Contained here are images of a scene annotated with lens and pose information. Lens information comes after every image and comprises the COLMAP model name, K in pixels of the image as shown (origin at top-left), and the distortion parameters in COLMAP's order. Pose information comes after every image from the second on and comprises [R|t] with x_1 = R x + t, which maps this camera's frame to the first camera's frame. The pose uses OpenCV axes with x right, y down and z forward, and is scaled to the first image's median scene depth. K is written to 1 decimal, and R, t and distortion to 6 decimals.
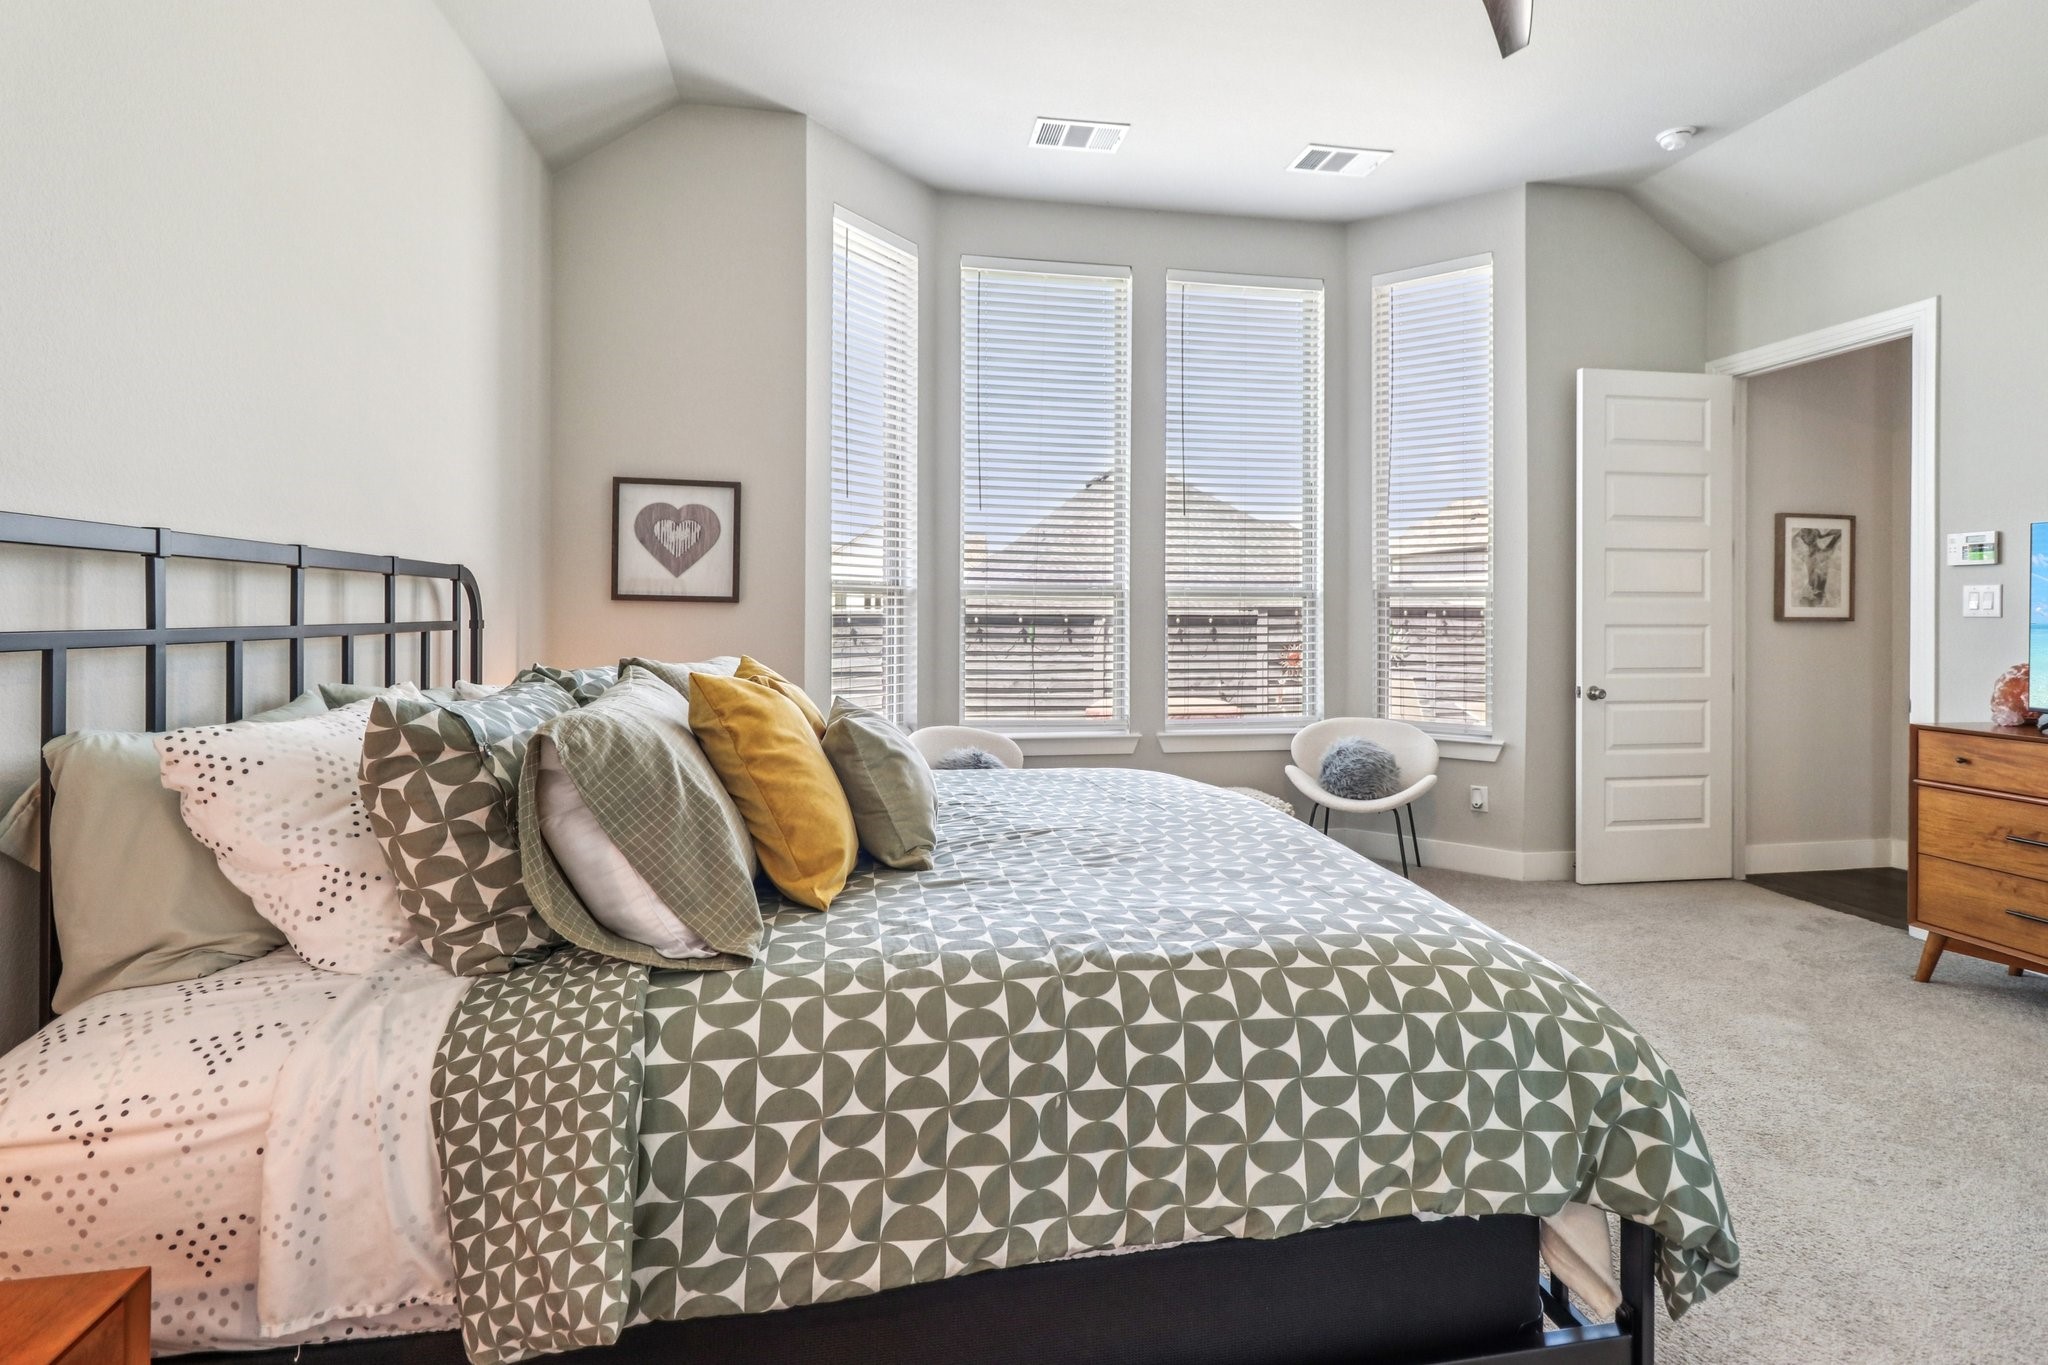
lens RADIAL K [[944.9, 0, 1019.9], [0, 944.9, 636.3], [0, 0, 1]] dist [0.012274, -0.005176]
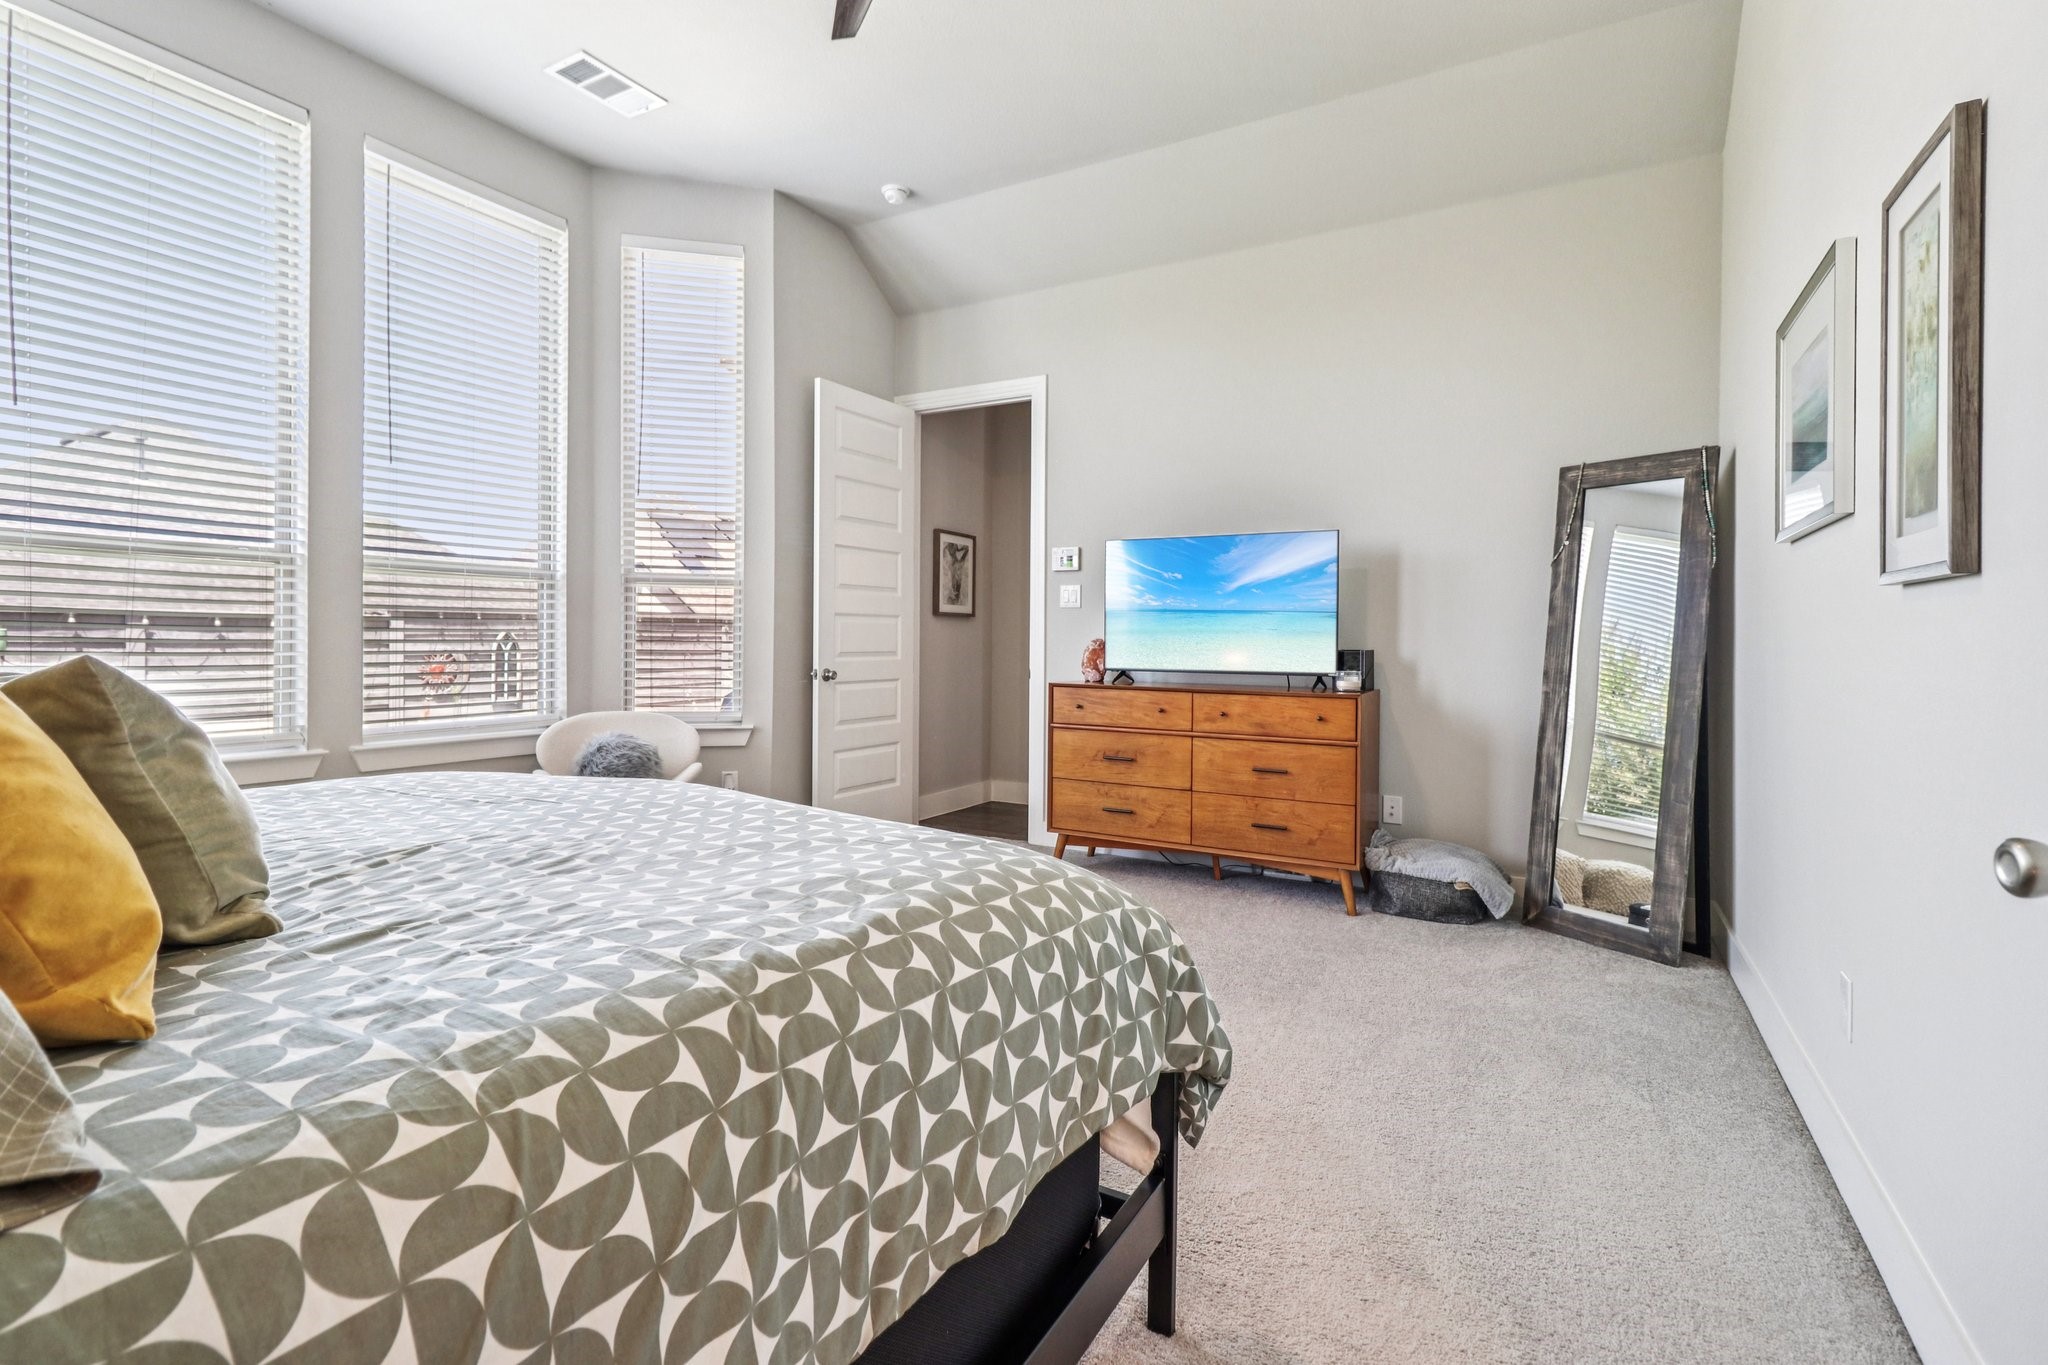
lens RADIAL K [[948.1, 0, 1013.6], [0, 948.1, 647.0], [0, 0, 1]] dist [0.009802, -0.000649]
pose [[0.656399, -0.005707, 0.754392, -0.093817], [0.009542, 0.999954, -0.000739, 0.033176], [-0.754353, 0.007684, 0.656424, 0.120111]]
